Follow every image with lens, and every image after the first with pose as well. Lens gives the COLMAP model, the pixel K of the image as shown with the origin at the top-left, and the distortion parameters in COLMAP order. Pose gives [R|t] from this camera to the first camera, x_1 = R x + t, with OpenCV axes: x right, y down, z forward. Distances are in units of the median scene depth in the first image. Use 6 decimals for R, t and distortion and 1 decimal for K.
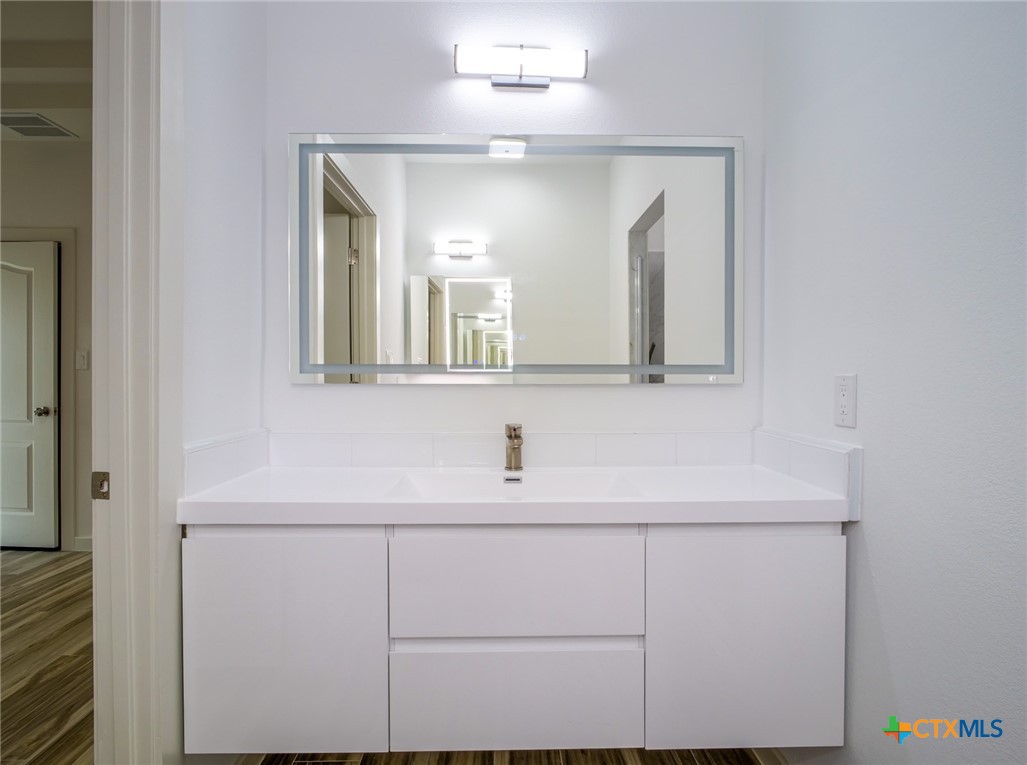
lens RADIAL K [[571.4, 0, 513.5], [0, 571.4, 382.5], [0, 0, 1]] dist [-0.000567, 0.000239]
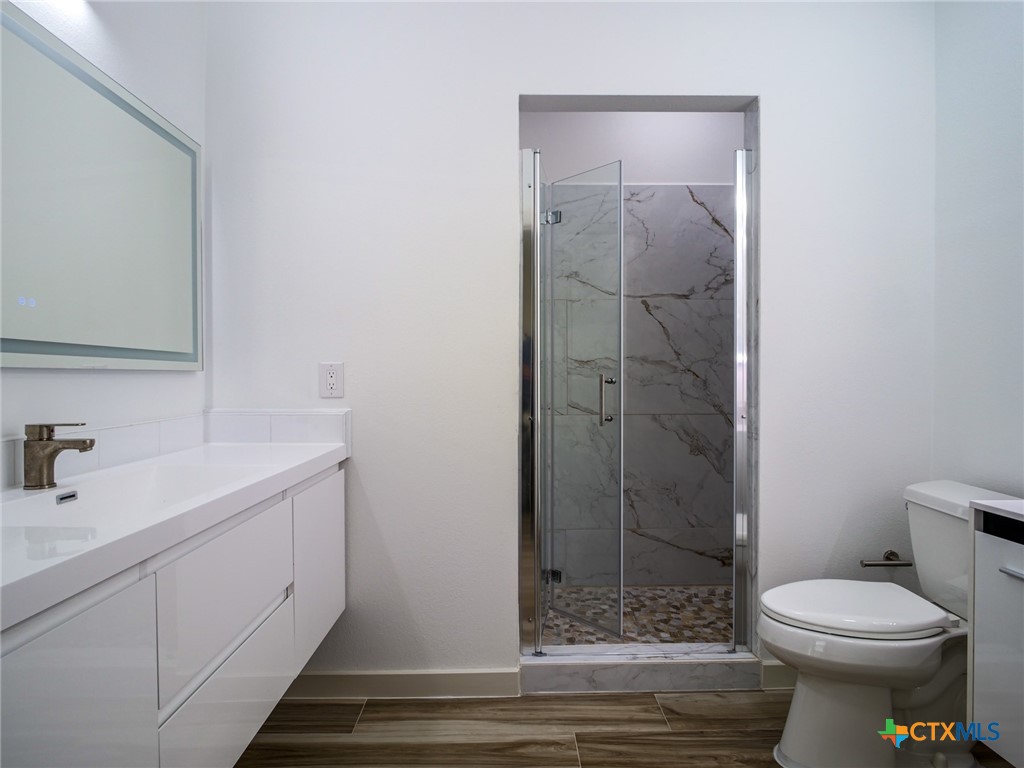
lens RADIAL K [[569.7, 0, 512.0], [0, 569.7, 384.0], [0, 0, 1]] dist [-0.000567, 0.000239]
pose [[0.009448, -0.013224, 0.999868, -0.891475], [0.018395, 0.999746, 0.013049, 0.030308], [-0.999786, 0.018270, 0.009689, 0.522179]]
